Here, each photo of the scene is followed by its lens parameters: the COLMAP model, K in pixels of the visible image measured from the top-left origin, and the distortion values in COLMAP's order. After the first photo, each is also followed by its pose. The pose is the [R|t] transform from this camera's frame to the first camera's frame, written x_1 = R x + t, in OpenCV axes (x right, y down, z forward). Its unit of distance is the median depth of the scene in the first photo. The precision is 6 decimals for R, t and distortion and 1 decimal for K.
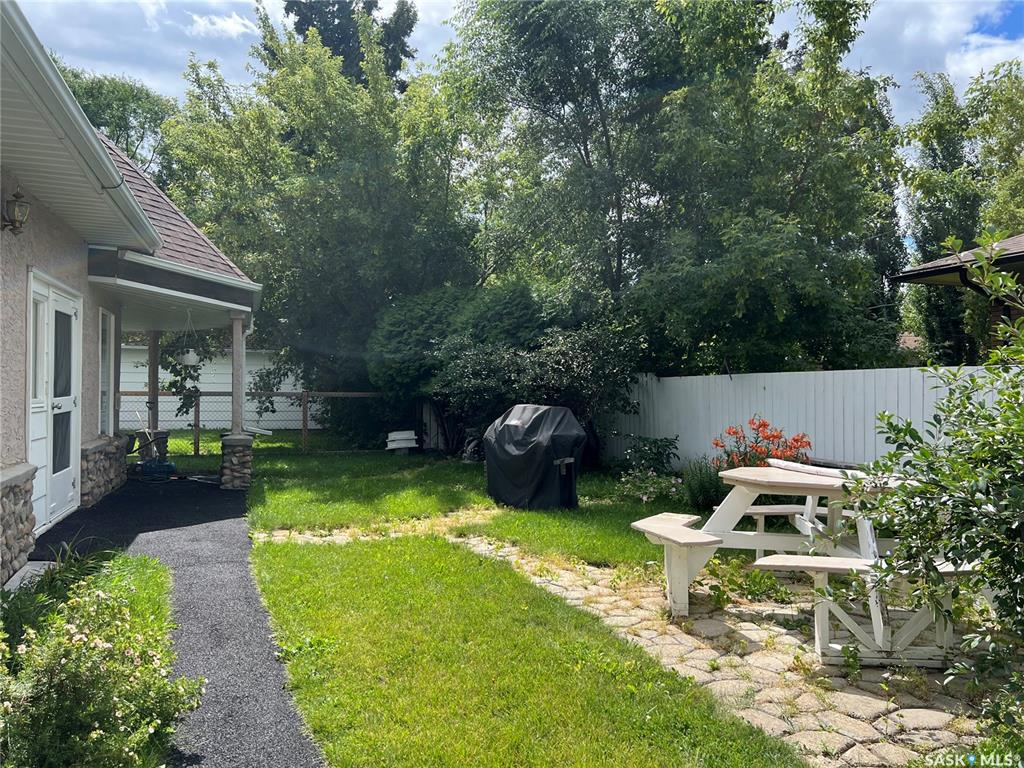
lens RADIAL K [[773.3, 0, 521.4], [0, 773.3, 377.8], [0, 0, 1]] dist [0.058601, -0.038222]
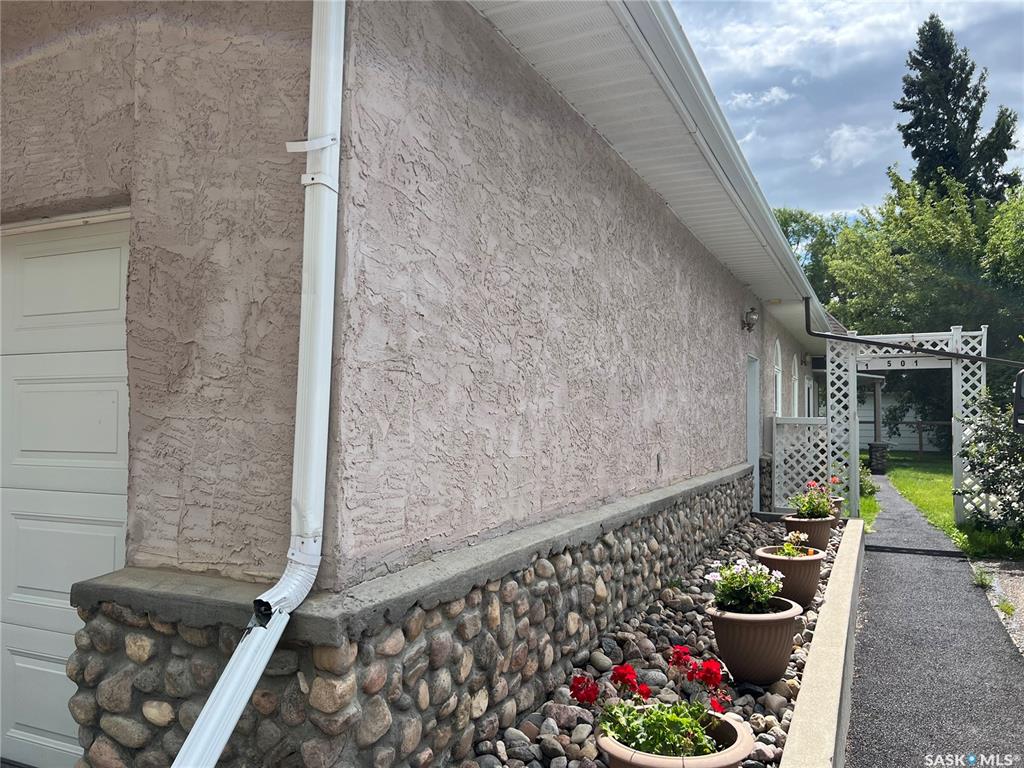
lens RADIAL K [[773.3, 0, 518.5], [0, 773.3, 375.9], [0, 0, 1]] dist [0.058601, -0.038222]
pose [[0.725591, -0.030712, -0.687441, 0.278918], [0.002266, 0.999105, -0.042244, -0.012038], [0.688123, 0.029094, 0.725011, -0.888355]]
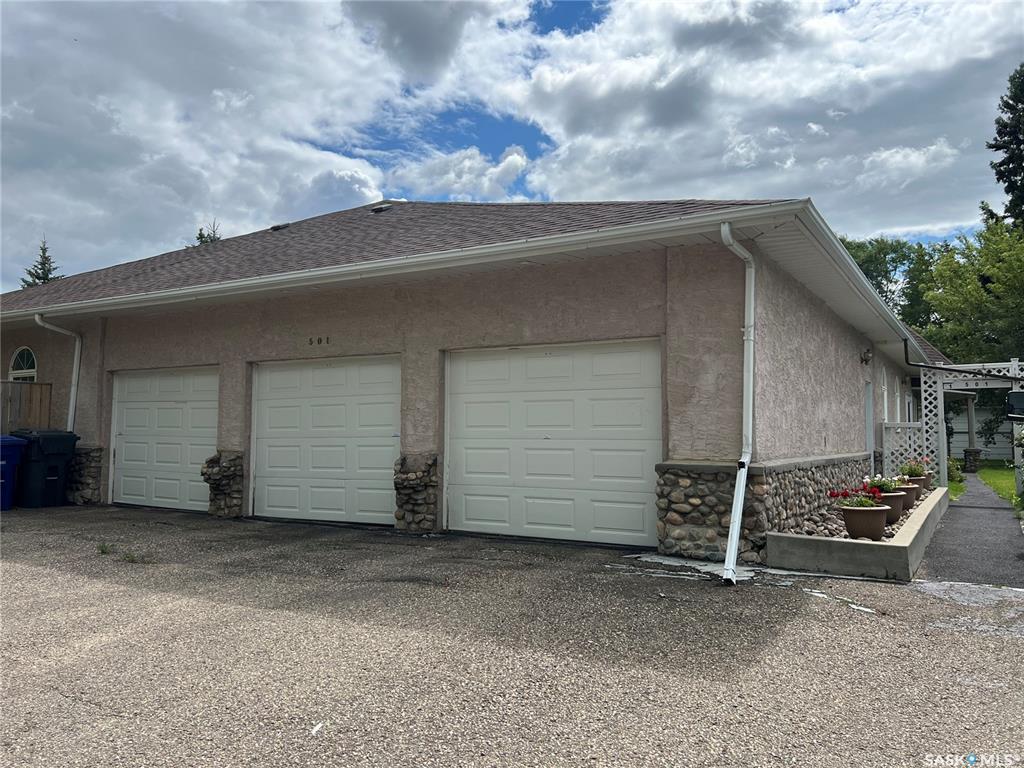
lens RADIAL K [[773.3, 0, 517.1], [0, 773.3, 385.8], [0, 0, 1]] dist [0.058601, -0.038222]
pose [[0.647026, -0.045880, -0.761086, 0.471663], [0.007092, 0.998507, -0.054163, 0.003581], [0.762435, 0.029647, 0.646385, -1.338128]]
